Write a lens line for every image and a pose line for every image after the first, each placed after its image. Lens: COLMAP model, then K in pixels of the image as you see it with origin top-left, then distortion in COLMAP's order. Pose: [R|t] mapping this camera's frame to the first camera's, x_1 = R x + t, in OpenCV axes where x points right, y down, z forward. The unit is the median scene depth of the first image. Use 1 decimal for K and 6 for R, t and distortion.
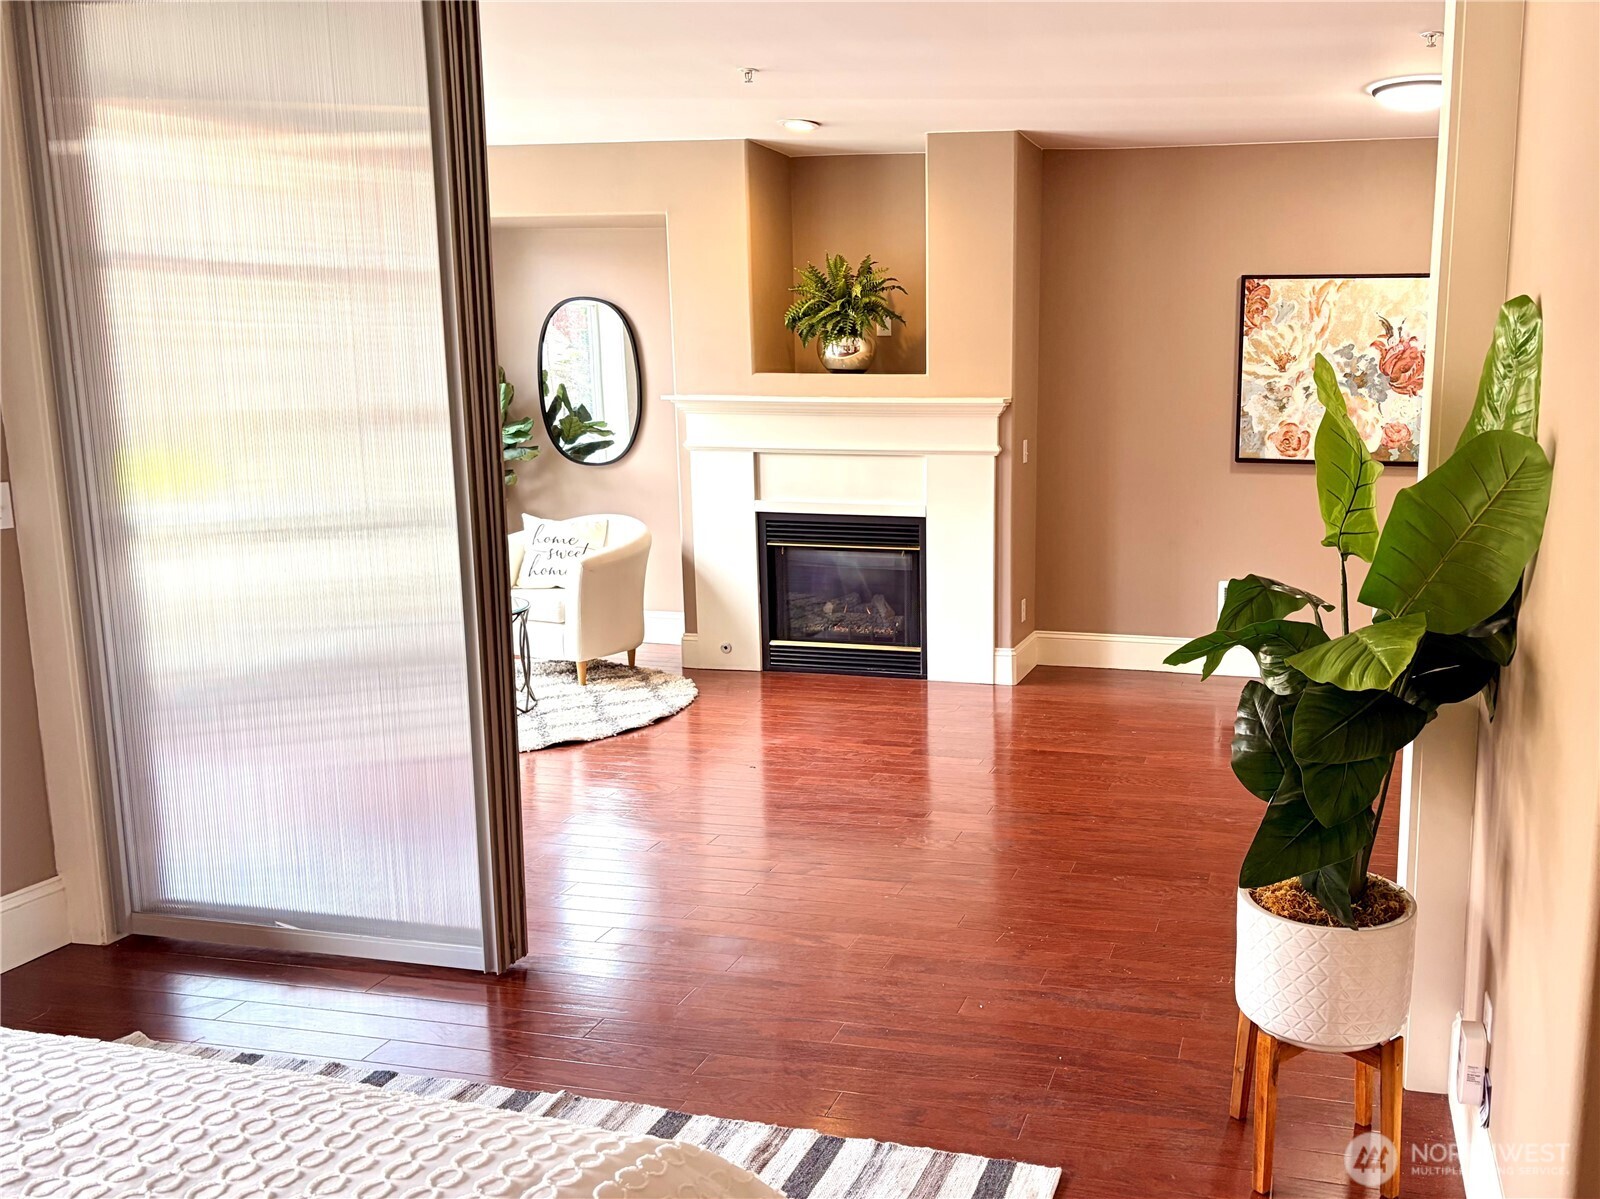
lens RADIAL K [[1224.7, 0, 800.0], [0, 1224.7, 599.5], [0, 0, 1]] dist [0.040790, 0.001870]
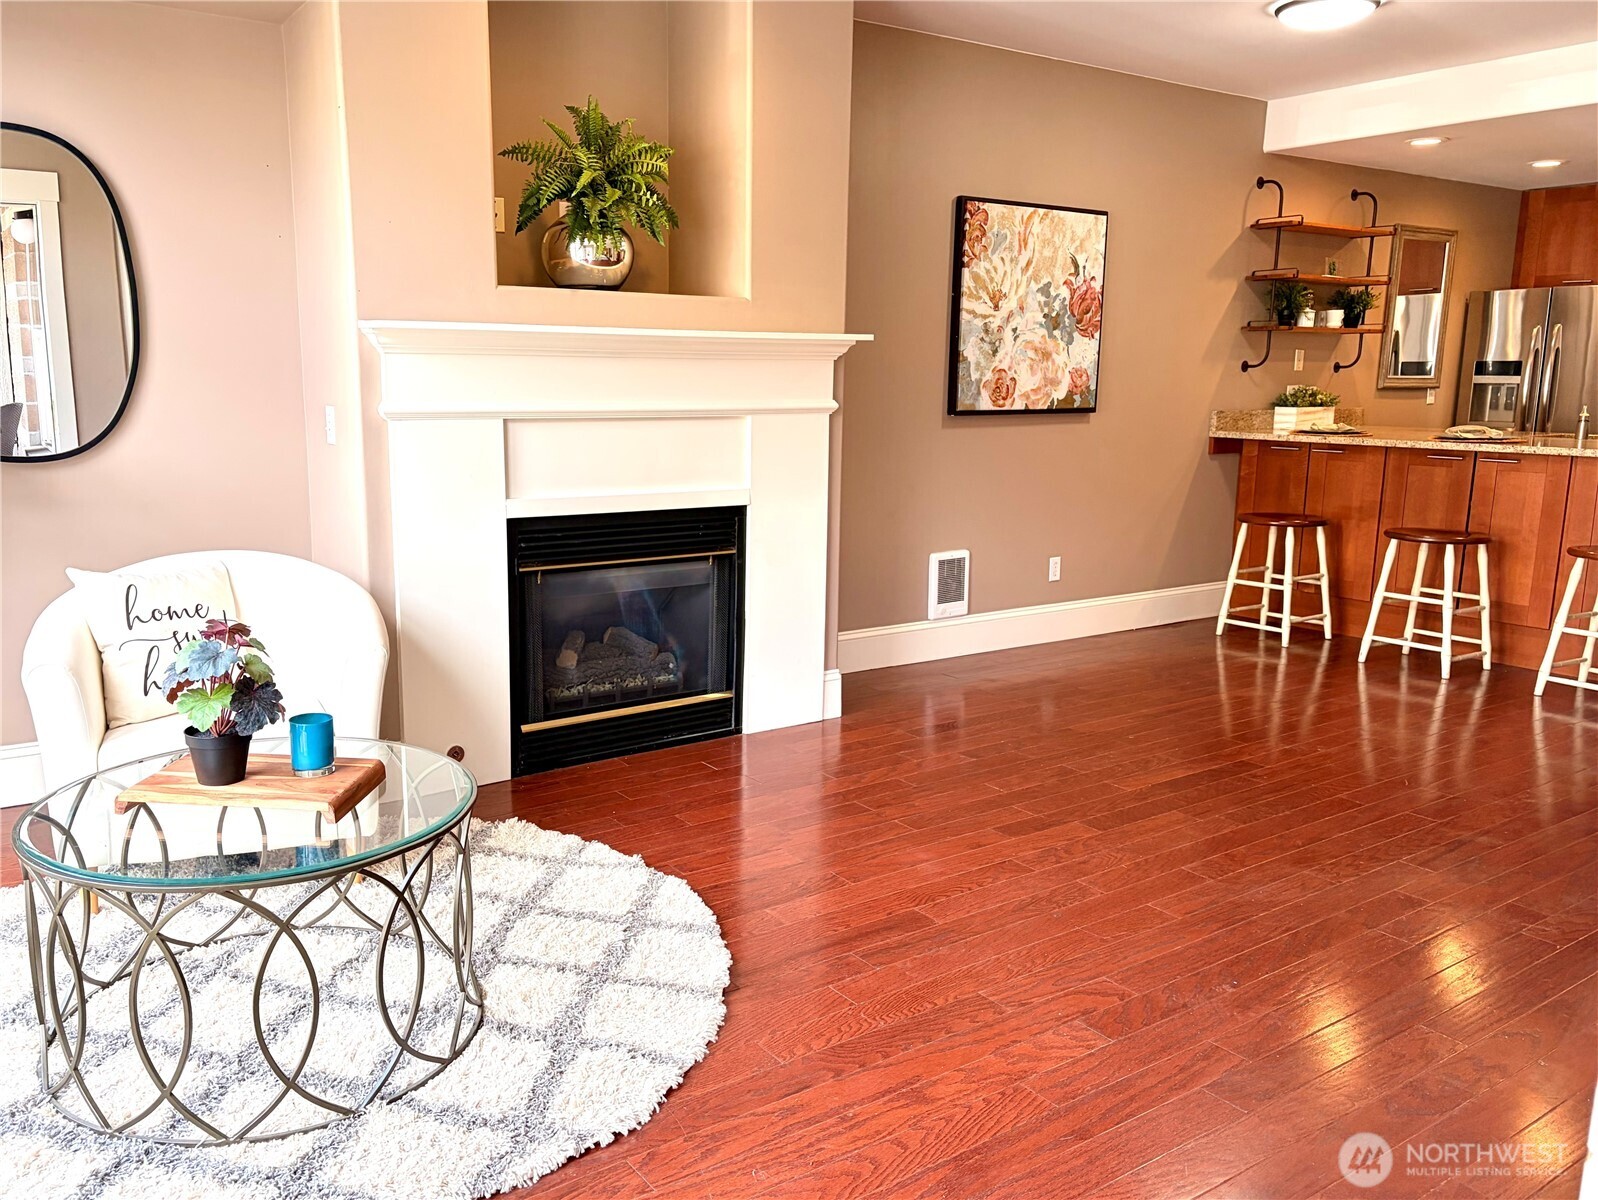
lens RADIAL K [[1308.8, 0, 710.4], [0, 1308.8, 599.7], [0, 0, 1]] dist [0.080907, -0.007988]
pose [[0.678517, -0.127865, 0.723371, -0.458111], [0.130351, 0.990064, 0.052739, -0.055436], [-0.722927, 0.058508, 0.688443, 0.506189]]
